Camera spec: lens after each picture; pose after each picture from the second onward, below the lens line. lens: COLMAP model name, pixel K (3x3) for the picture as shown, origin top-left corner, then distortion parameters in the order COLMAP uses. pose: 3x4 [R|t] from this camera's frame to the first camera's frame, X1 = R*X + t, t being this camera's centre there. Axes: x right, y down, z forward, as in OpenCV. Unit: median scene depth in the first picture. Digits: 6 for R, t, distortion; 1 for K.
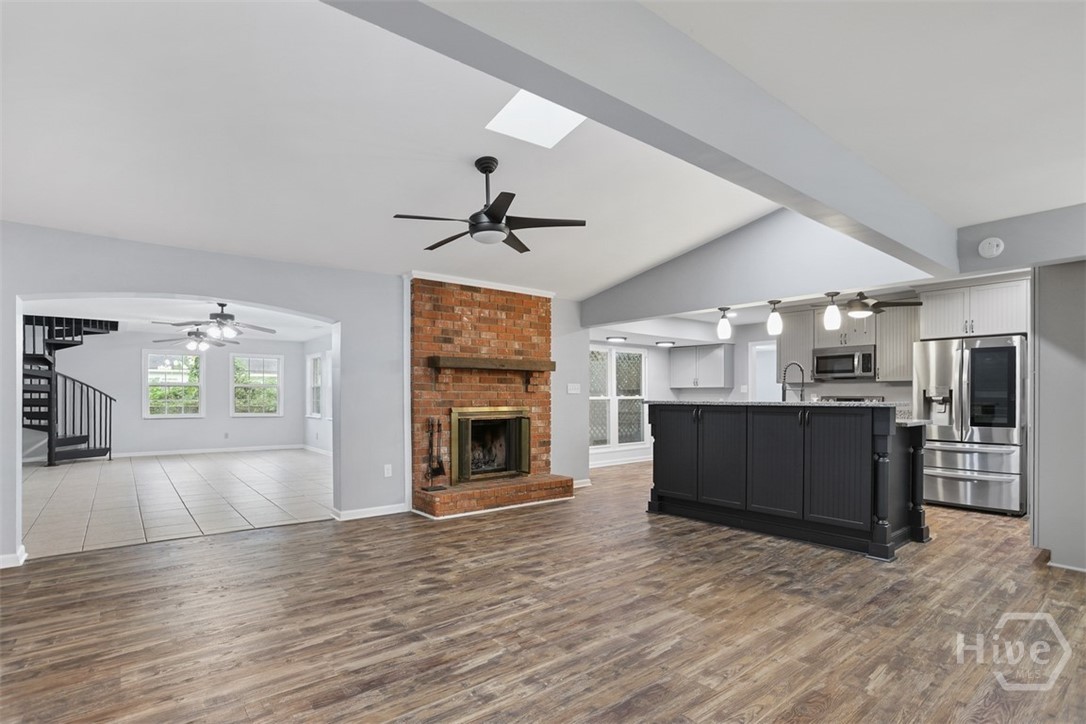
lens RADIAL K [[541.6, 0, 538.8], [0, 541.6, 397.1], [0, 0, 1]] dist [-0.050987, 0.020722]
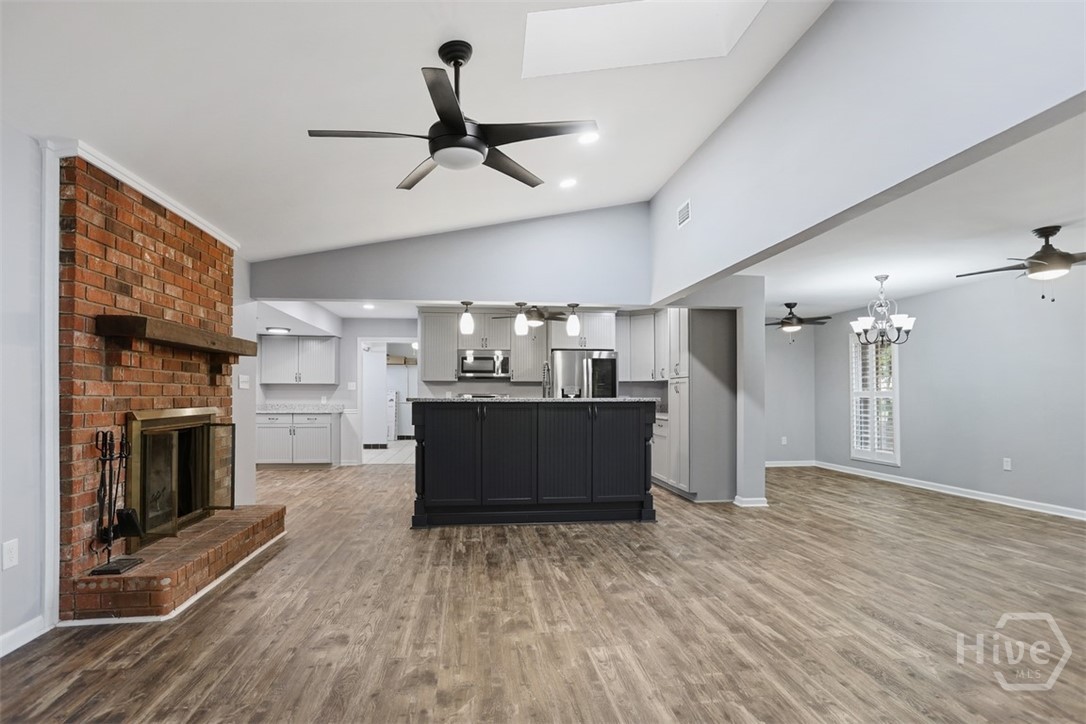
lens RADIAL K [[541.6, 0, 541.7], [0, 541.6, 377.6], [0, 0, 1]] dist [-0.050987, 0.020722]
pose [[0.524472, 0.027374, 0.850988, -0.406753], [0.001975, 0.999441, -0.033366, 0.003615], [-0.851426, 0.019181, 0.524125, 0.366076]]
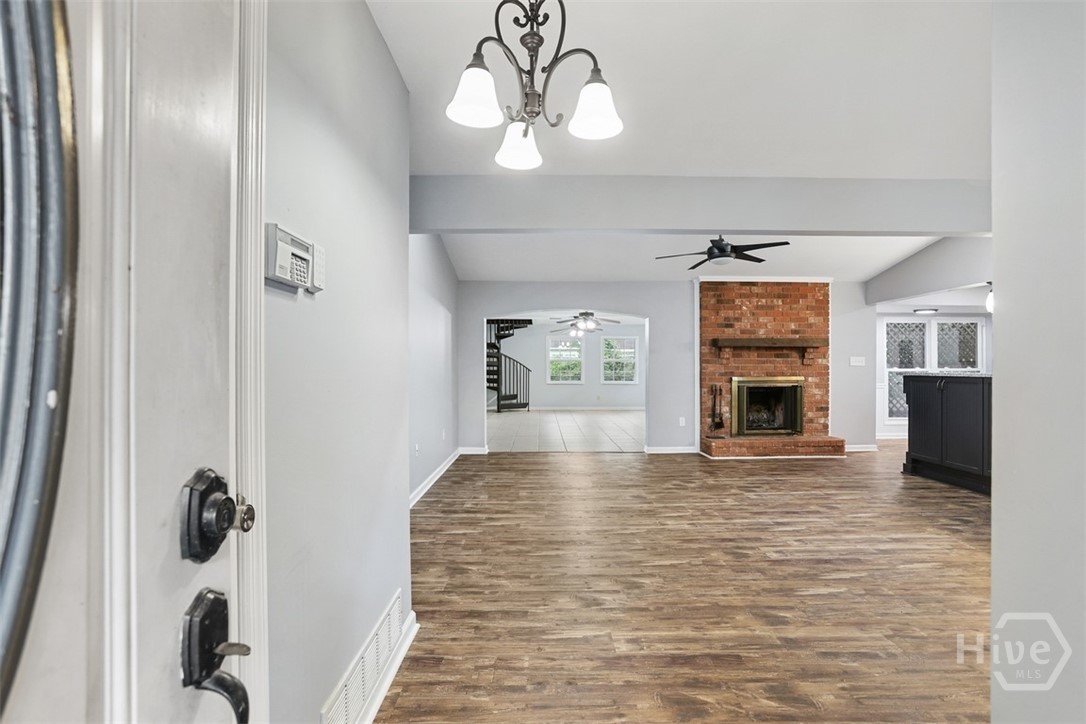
lens RADIAL K [[541.6, 0, 544.4], [0, 541.6, 367.8], [0, 0, 1]] dist [-0.050987, 0.020722]
pose [[0.786680, -0.001228, -0.617359, 0.288011], [0.000328, 0.999999, -0.001571, -0.001281], [0.617360, 0.001034, 0.786680, -0.303073]]
